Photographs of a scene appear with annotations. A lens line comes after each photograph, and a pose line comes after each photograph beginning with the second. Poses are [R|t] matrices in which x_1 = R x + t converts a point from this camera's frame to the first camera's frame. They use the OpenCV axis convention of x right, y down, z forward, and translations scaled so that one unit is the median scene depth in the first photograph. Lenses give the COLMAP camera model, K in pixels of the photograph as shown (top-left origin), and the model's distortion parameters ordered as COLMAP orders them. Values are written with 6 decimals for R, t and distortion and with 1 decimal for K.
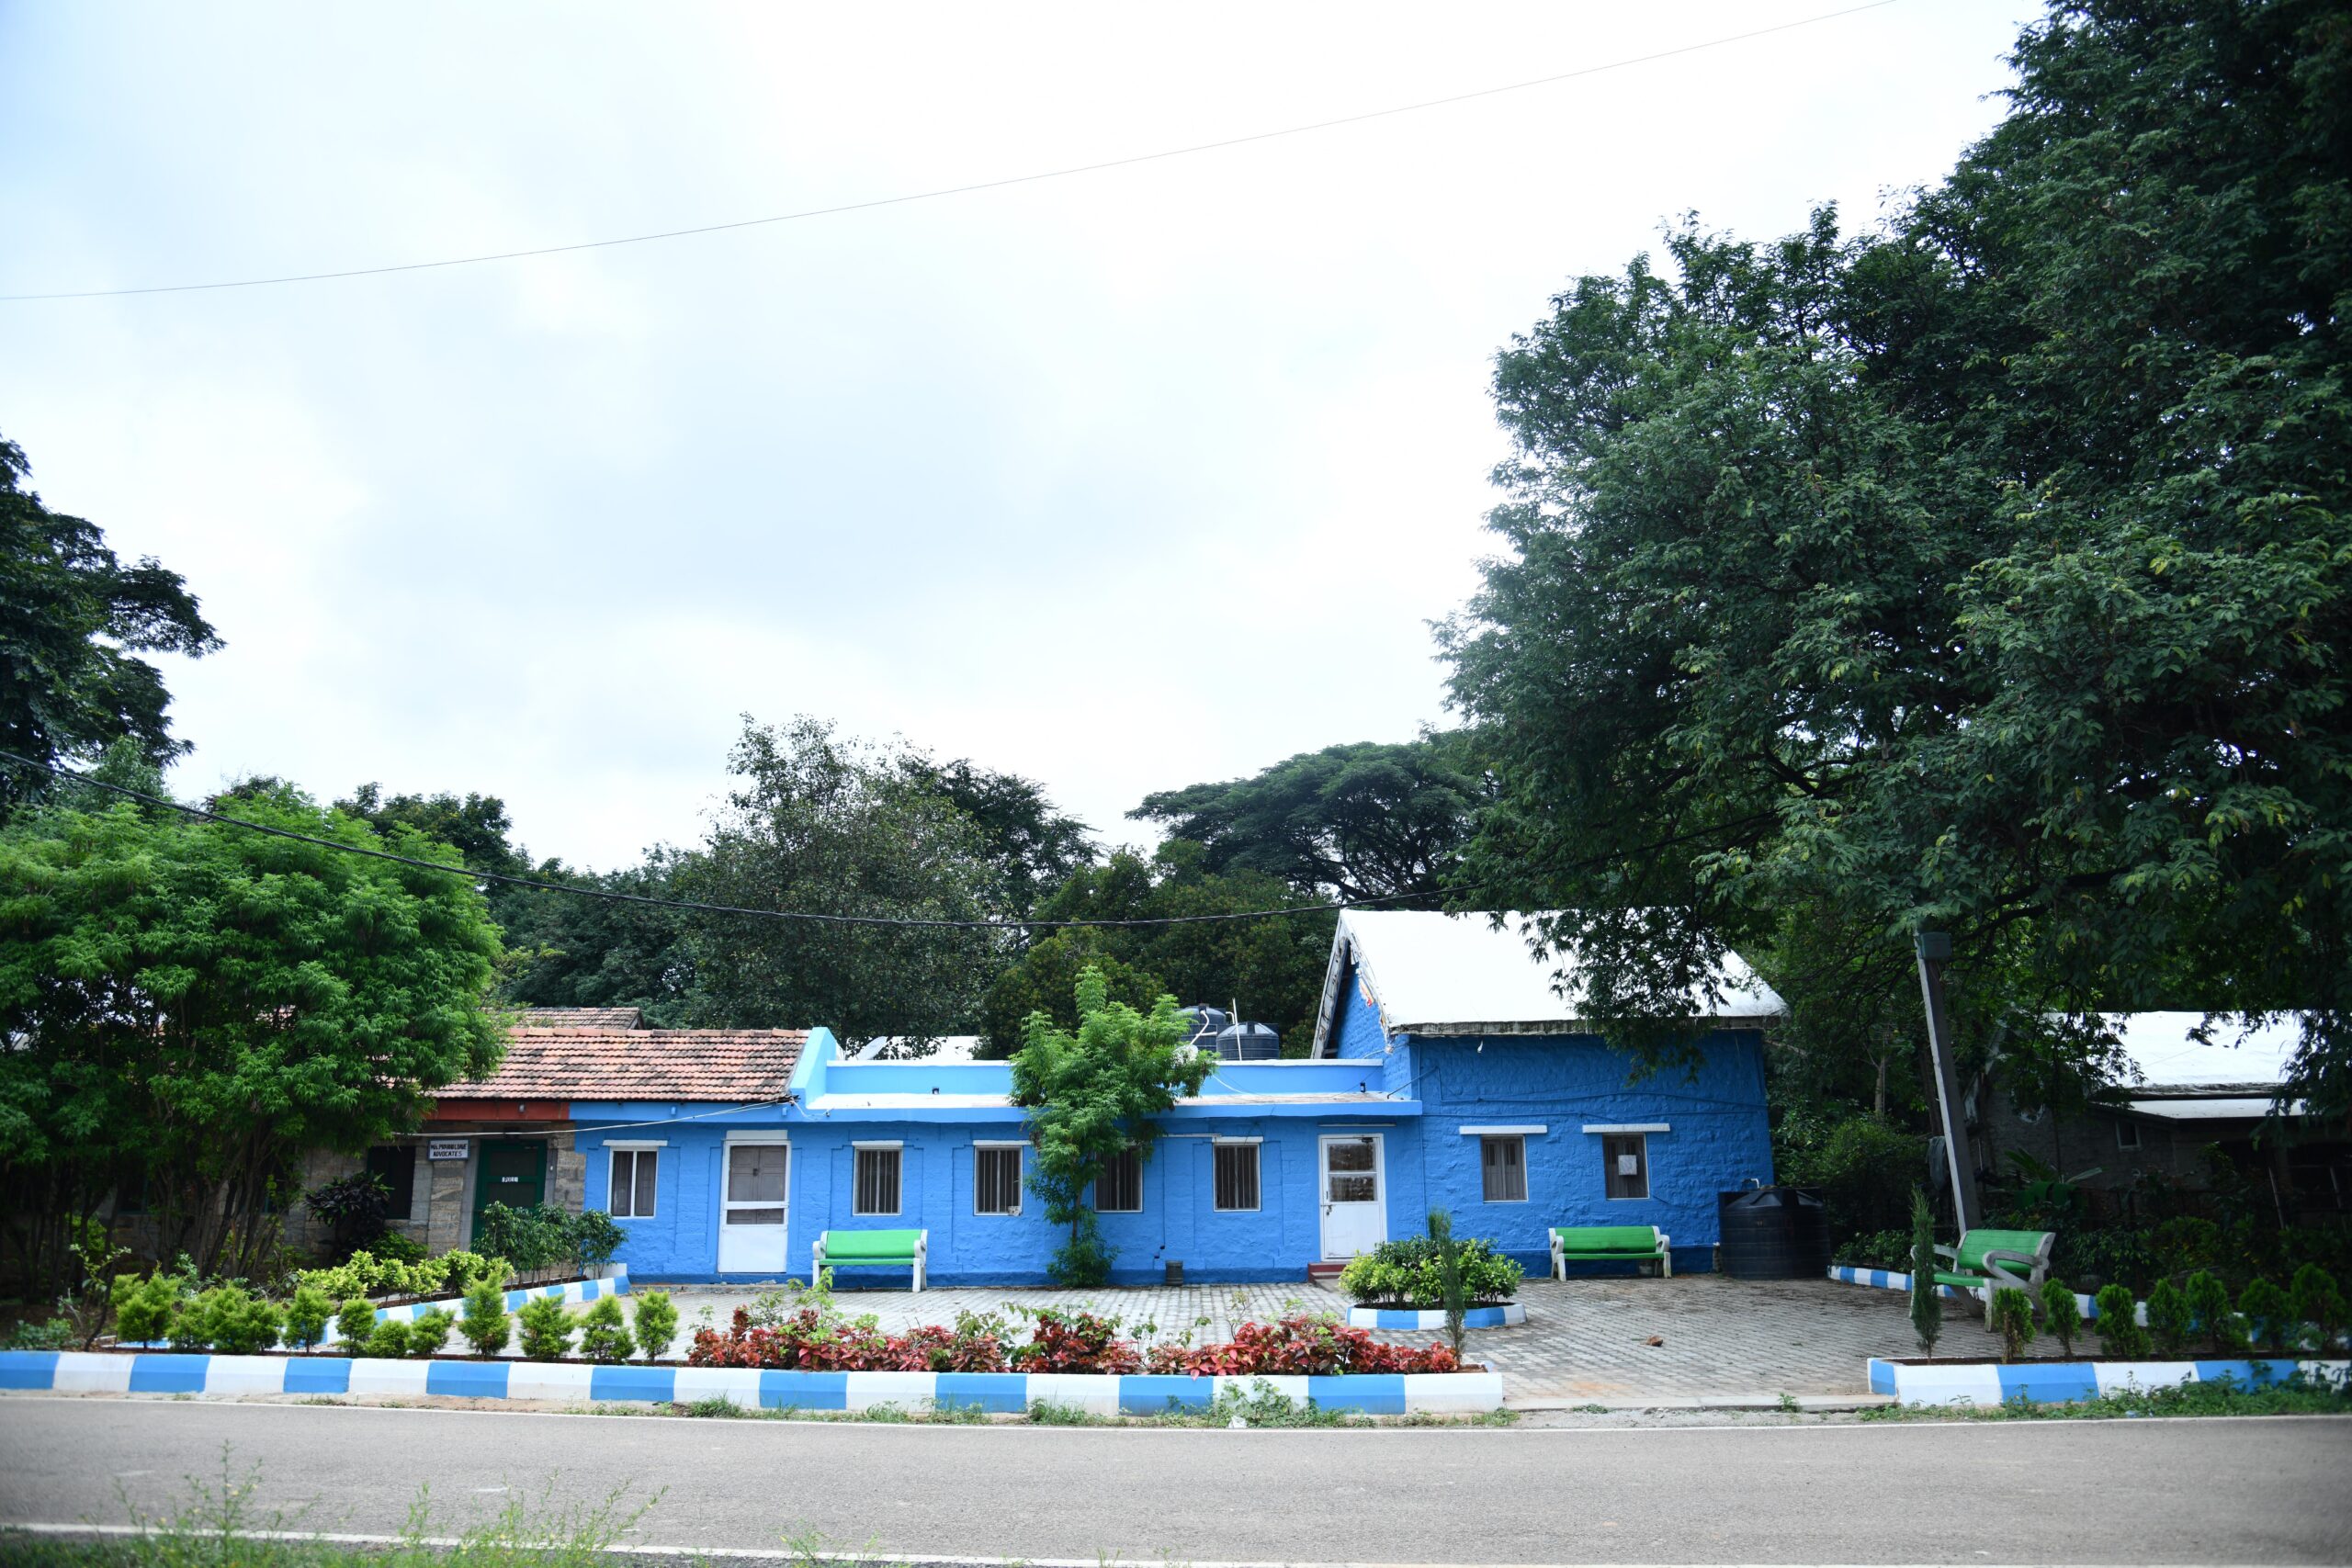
lens RADIAL K [[1618.8, 0, 1169.9], [0, 1618.8, 785.7], [0, 0, 1]] dist [-0.109976, 0.066238]
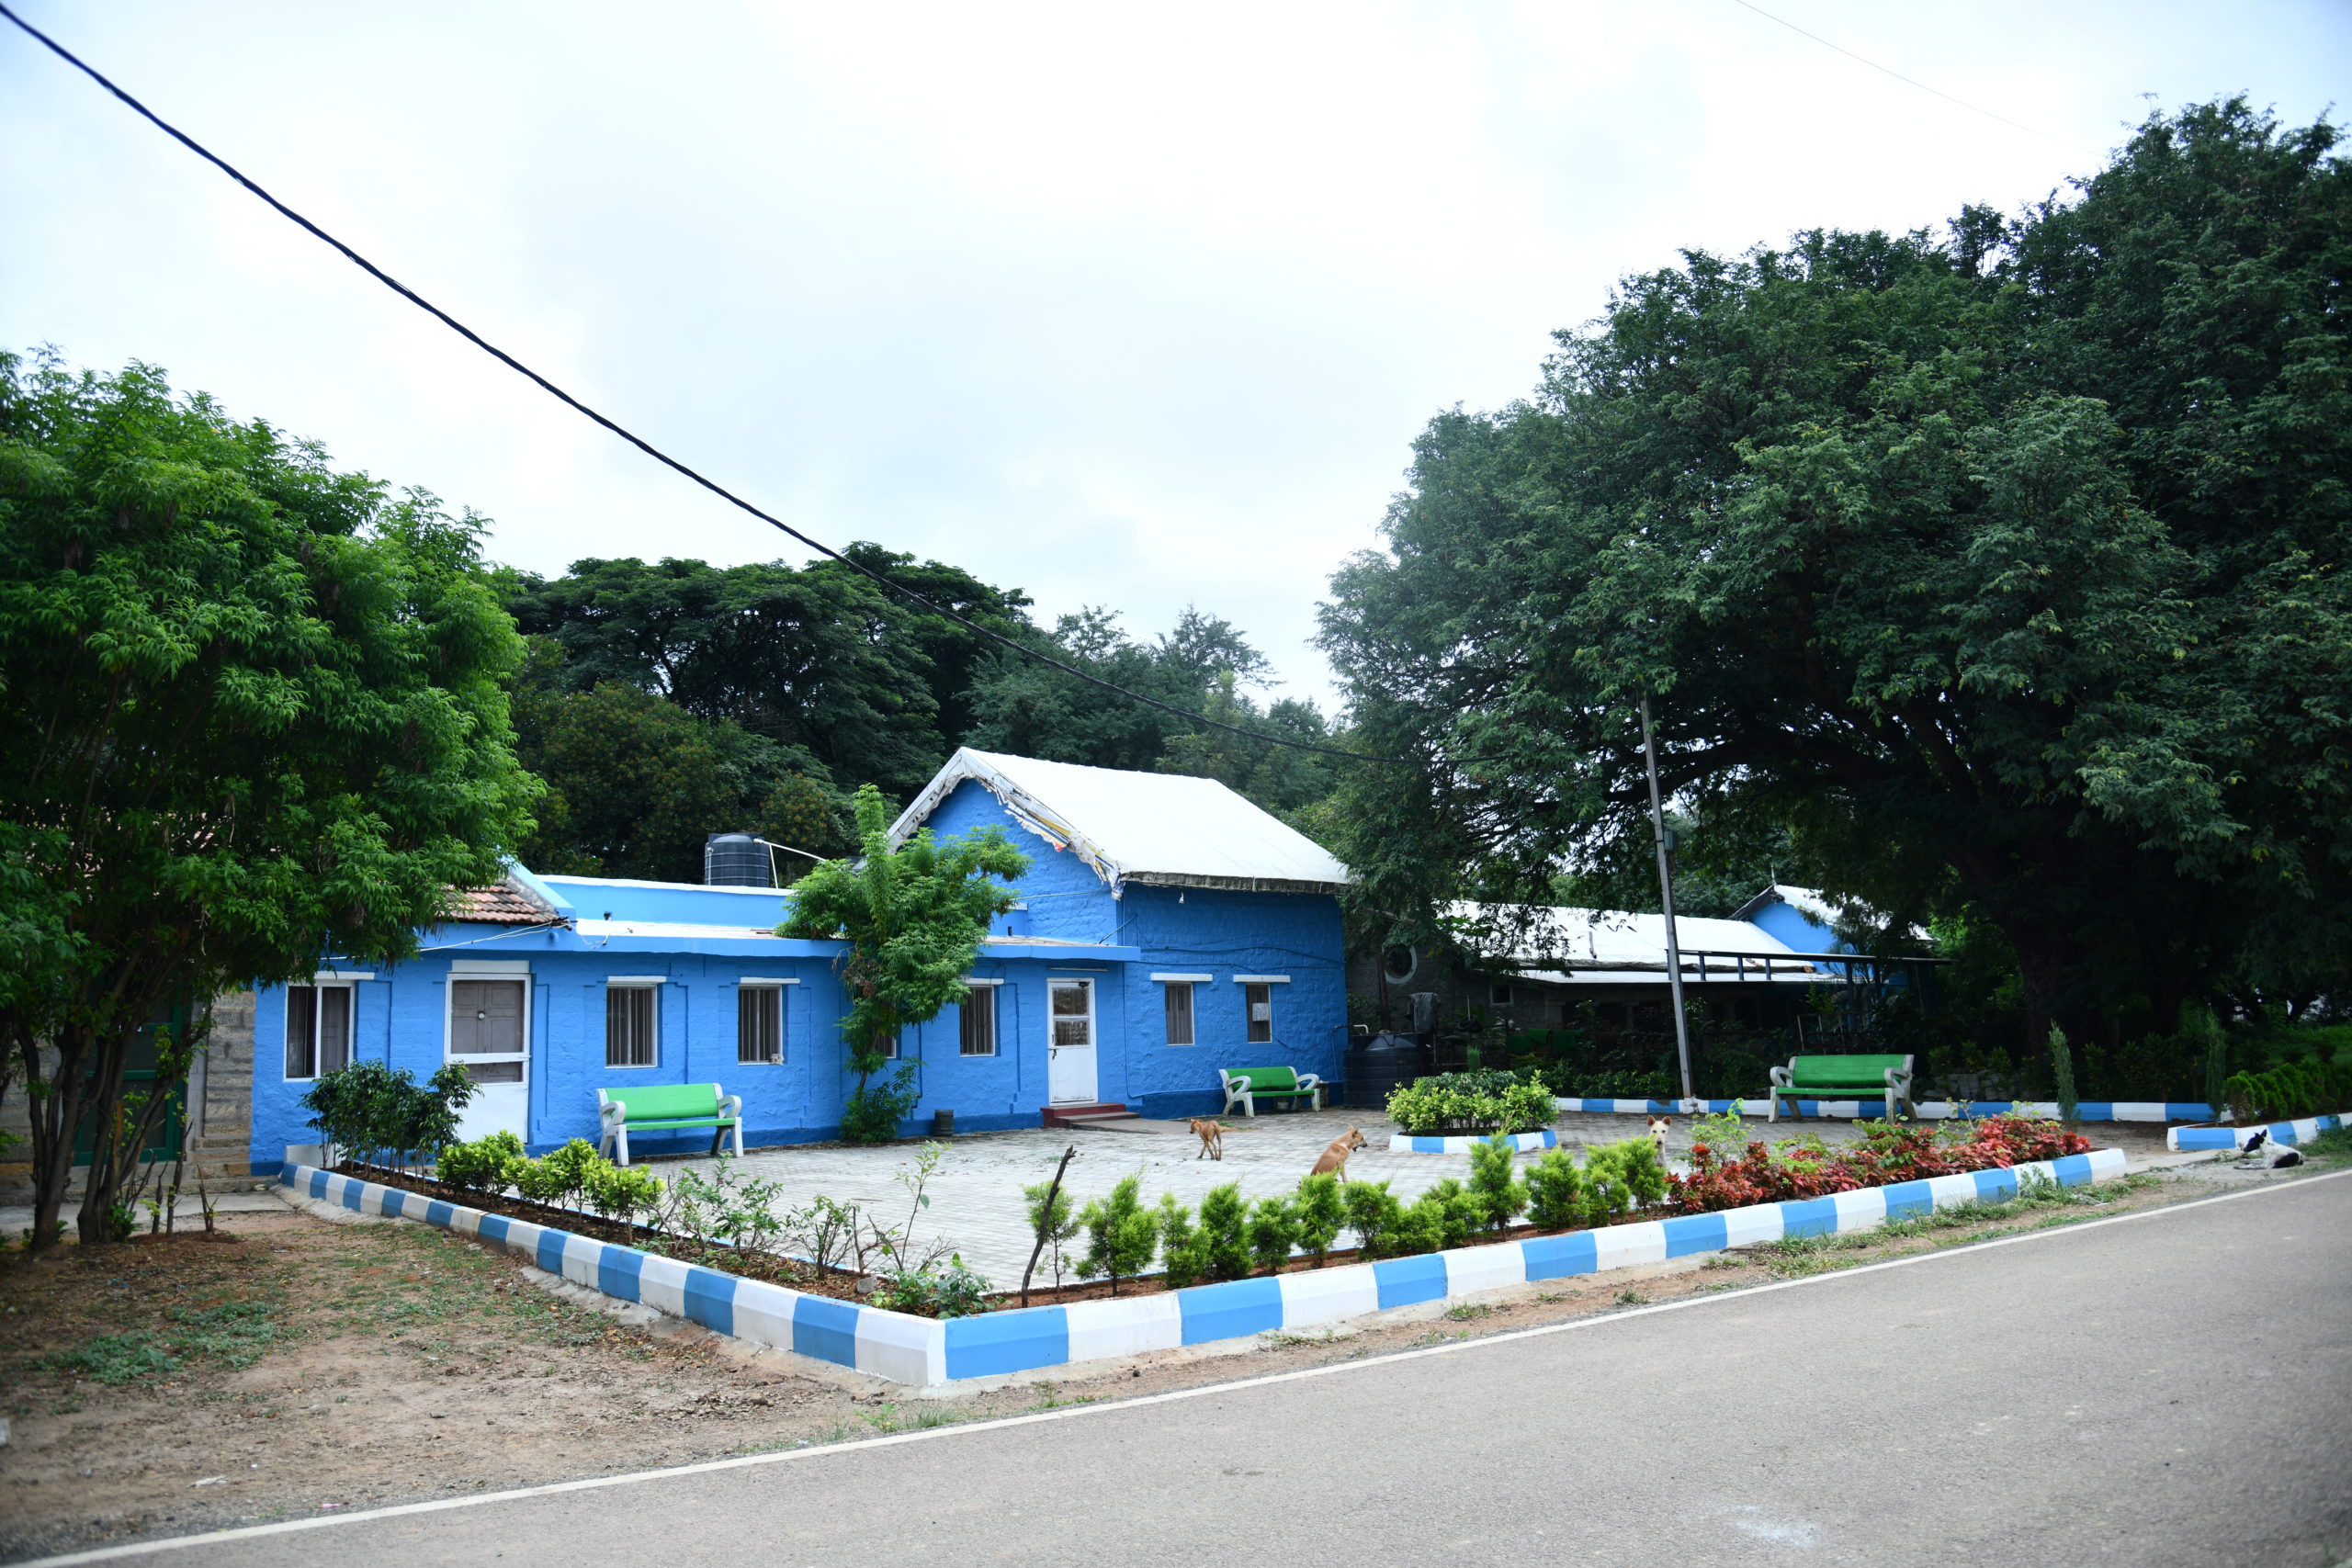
lens RADIAL K [[1618.8, 0, 1169.9], [0, 1618.8, 785.7], [0, 0, 1]] dist [-0.109976, 0.066238]
pose [[0.747986, 0.093028, 0.657163, -0.515098], [-0.151415, 0.987936, 0.032488, 0.059644], [-0.646213, -0.123805, 0.753048, 0.232650]]
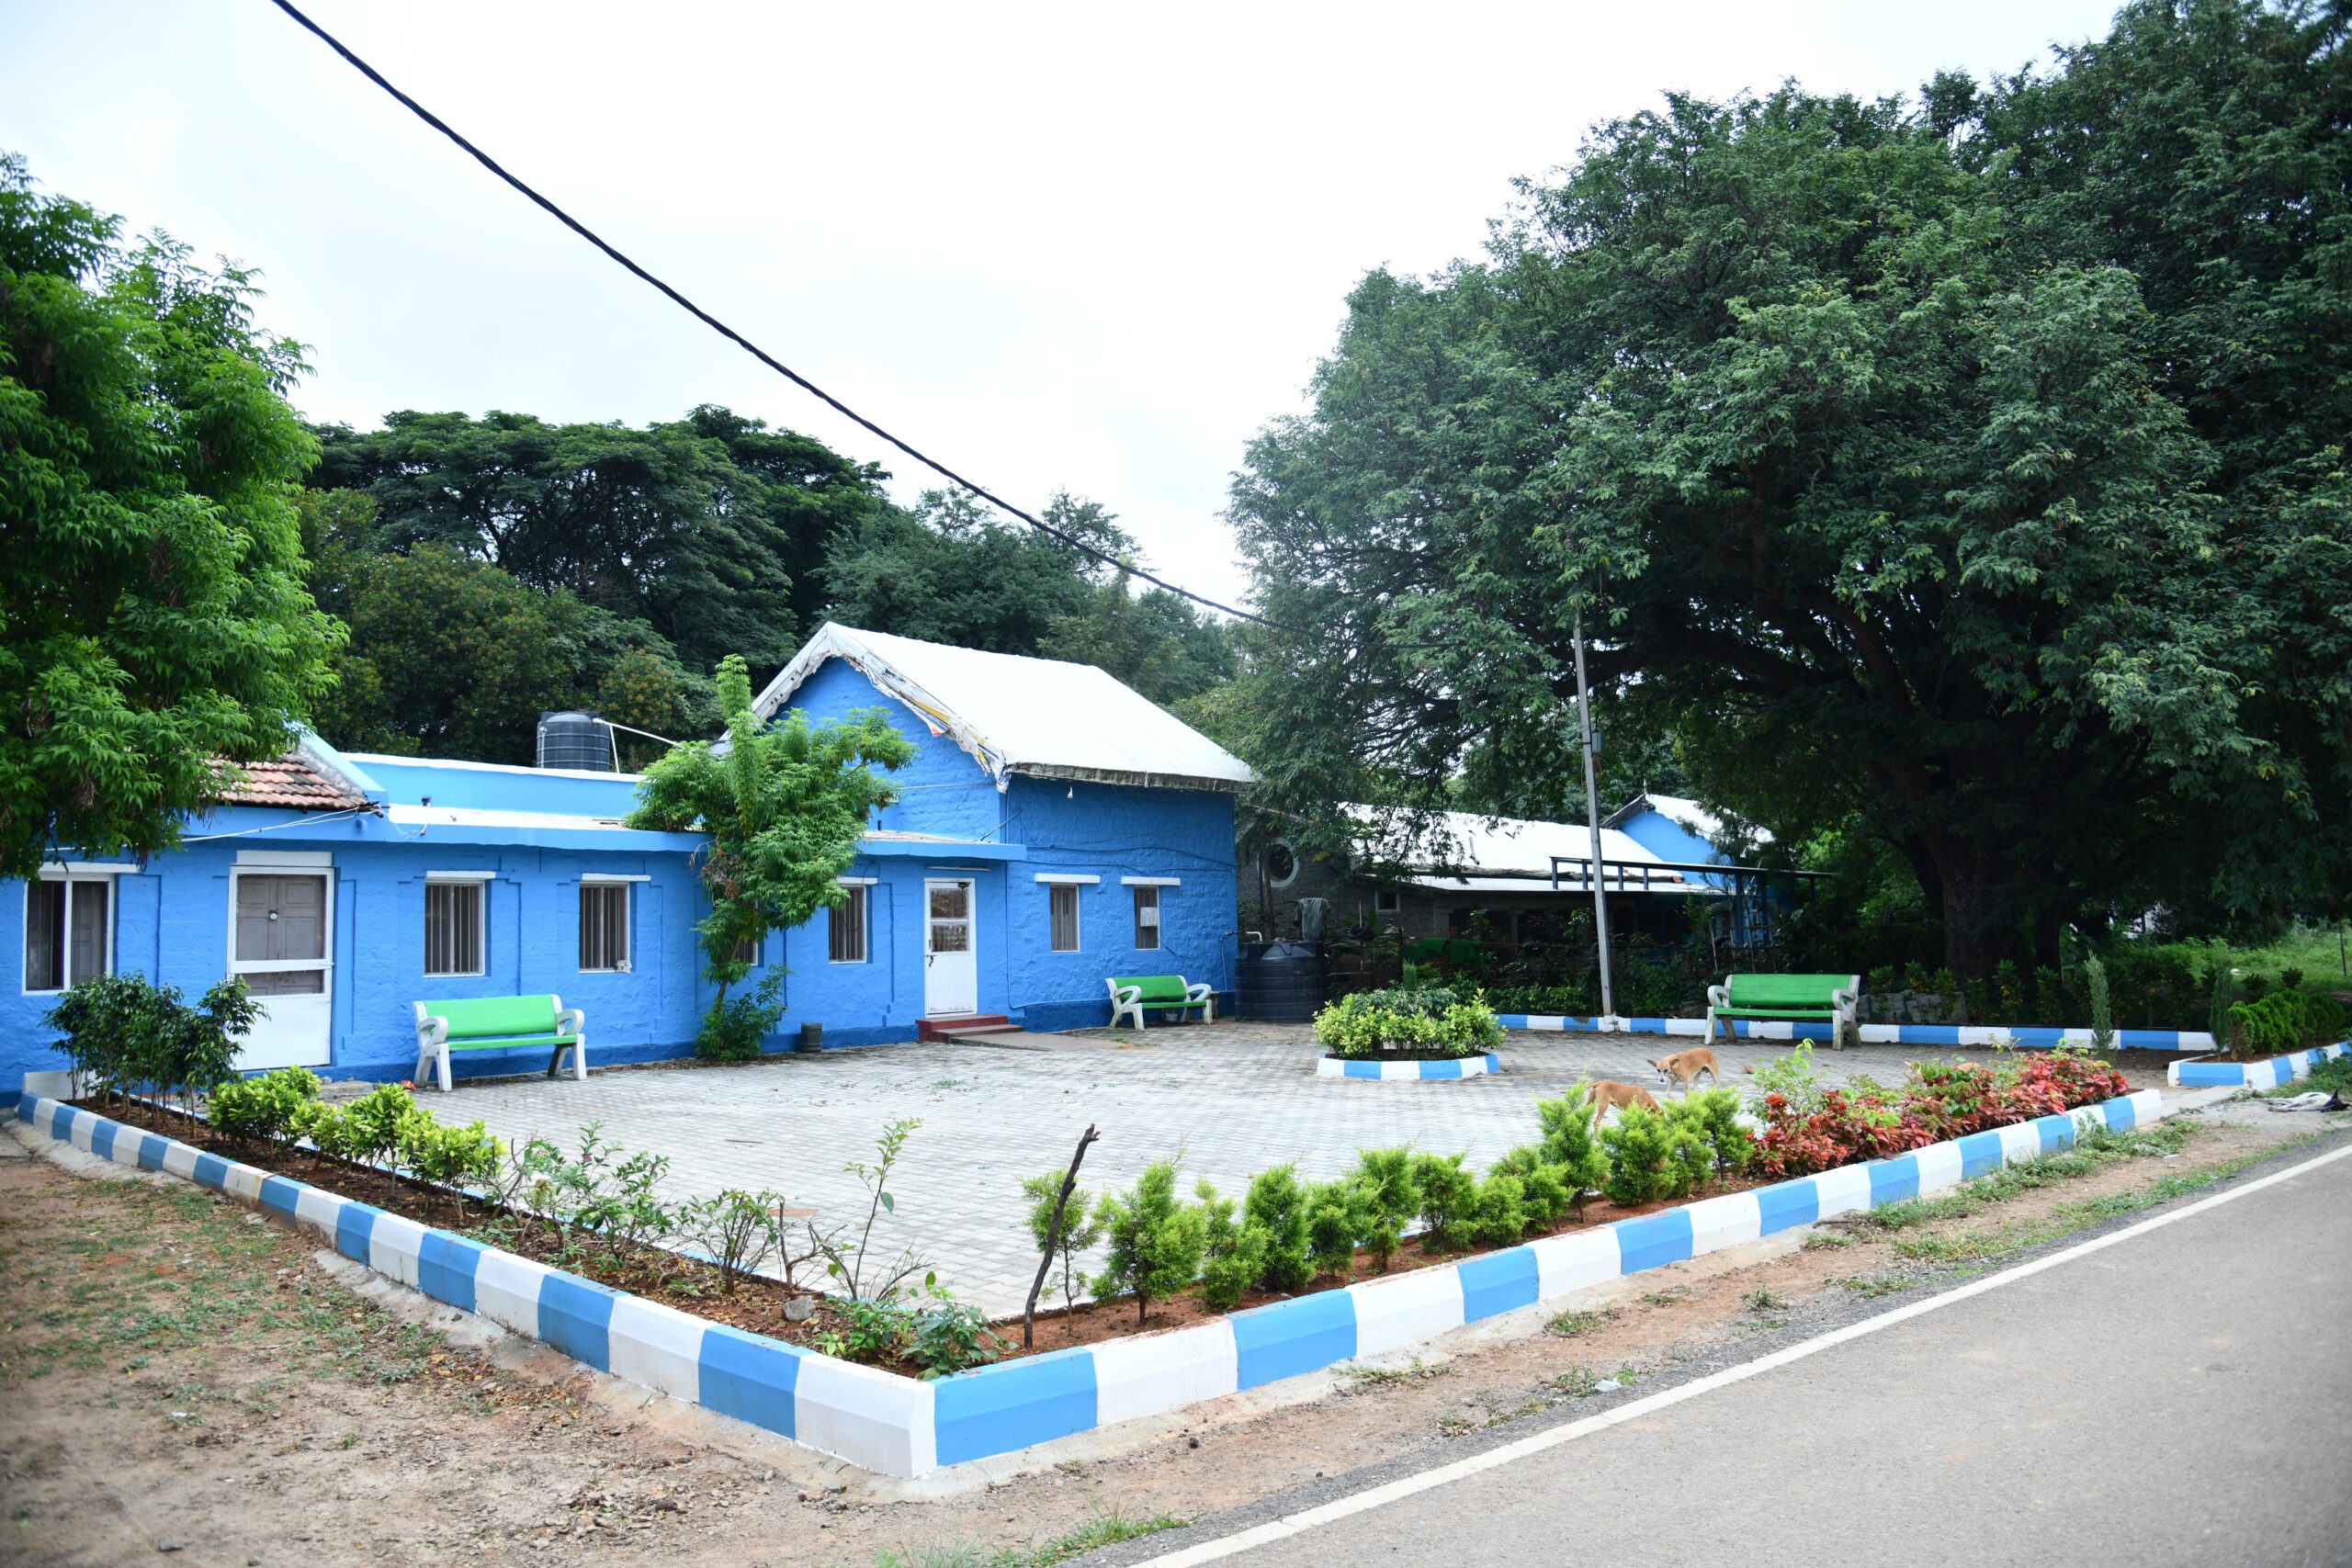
lens RADIAL K [[1618.8, 0, 1169.9], [0, 1618.8, 785.7], [0, 0, 1]] dist [-0.109976, 0.066238]
pose [[0.675163, 0.065755, 0.734732, -0.480248], [-0.180009, 0.980595, 0.077656, 0.075293], [-0.715368, -0.184689, 0.673898, 0.319748]]
